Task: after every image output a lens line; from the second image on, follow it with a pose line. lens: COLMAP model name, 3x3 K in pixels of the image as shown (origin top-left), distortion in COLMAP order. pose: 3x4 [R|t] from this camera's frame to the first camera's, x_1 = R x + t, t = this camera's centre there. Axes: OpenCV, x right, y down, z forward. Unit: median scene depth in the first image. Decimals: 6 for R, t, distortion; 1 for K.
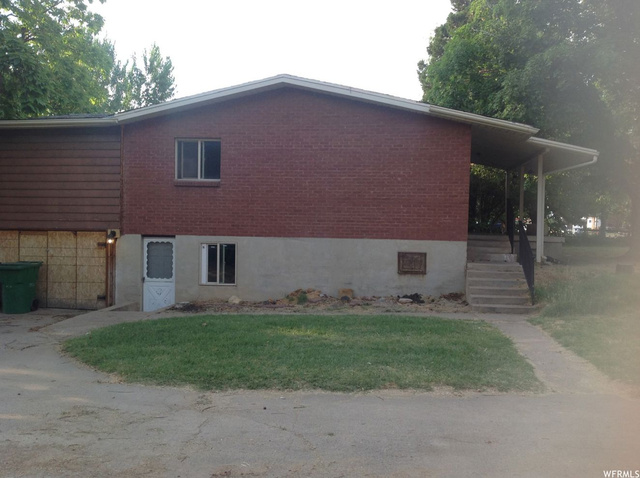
lens RADIAL K [[599.0, 0, 318.1], [0, 599.0, 240.5], [0, 0, 1]] dist [0.123594, -0.261846]
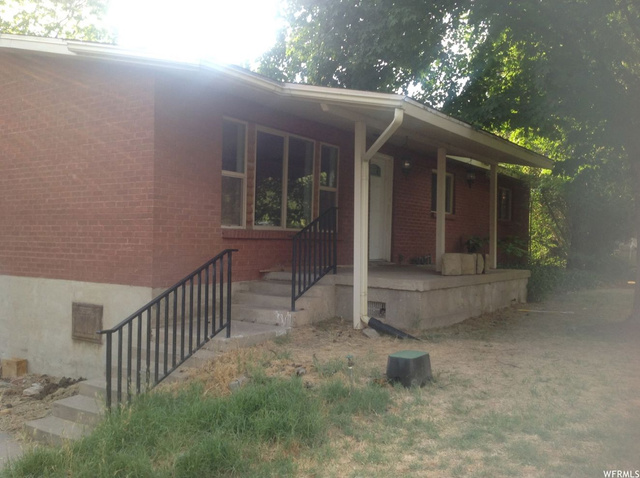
lens RADIAL K [[599.0, 0, 318.1], [0, 599.0, 240.5], [0, 0, 1]] dist [0.123594, -0.261846]
pose [[0.907929, -0.005009, -0.419095, 0.599059], [-0.009258, 0.999445, -0.032003, -0.024034], [0.419022, 0.032936, 0.907378, 0.570333]]
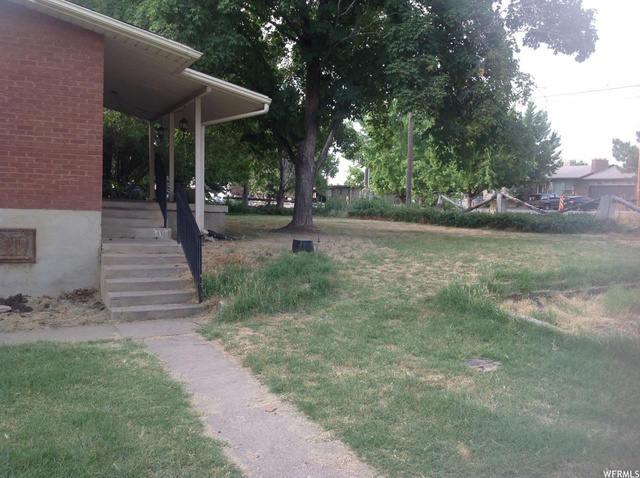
lens RADIAL K [[599.0, 0, 318.1], [0, 599.0, 240.5], [0, 0, 1]] dist [0.123594, -0.261846]
pose [[0.833230, -0.027974, 0.552218, 0.074557], [-0.001652, 0.998589, 0.053079, -0.001987], [-0.552923, -0.045139, 0.832008, 0.303560]]
